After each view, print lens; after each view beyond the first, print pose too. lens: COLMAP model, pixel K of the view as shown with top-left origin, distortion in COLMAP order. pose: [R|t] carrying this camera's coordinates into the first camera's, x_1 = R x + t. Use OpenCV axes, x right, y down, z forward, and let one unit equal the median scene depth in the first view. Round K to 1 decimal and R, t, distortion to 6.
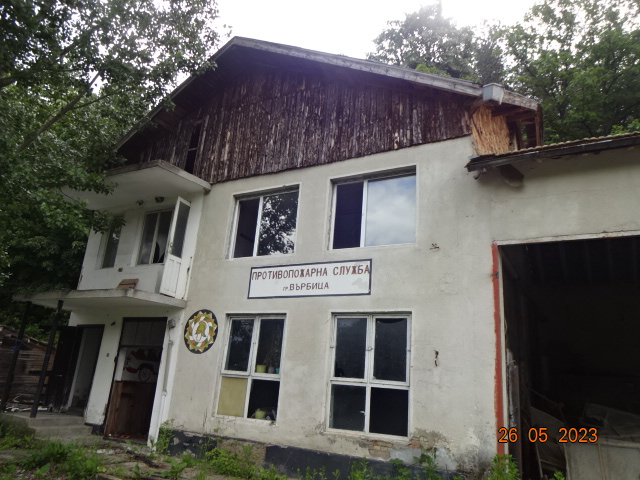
lens RADIAL K [[480.8, 0, 320.0], [0, 480.8, 240.0], [0, 0, 1]] dist [-0.001548, -0.003242]
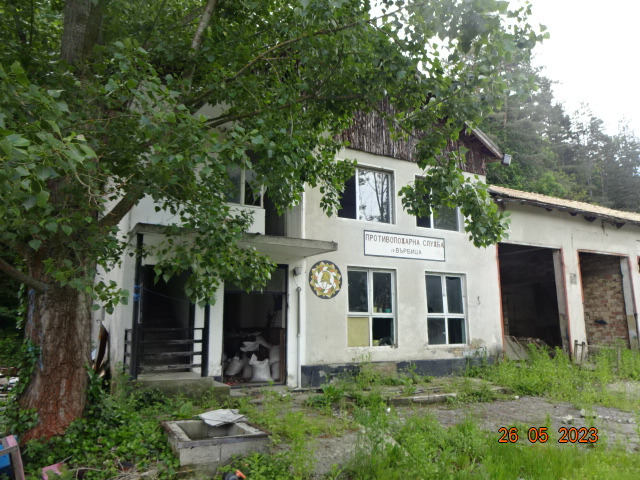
lens RADIAL K [[480.8, 0, 320.0], [0, 480.8, 240.0], [0, 0, 1]] dist [-0.001548, -0.003242]
pose [[0.524844, 0.072089, 0.848140, -1.329948], [-0.214767, 0.975385, 0.049998, 0.048631], [-0.823659, -0.208393, 0.527407, 0.469511]]
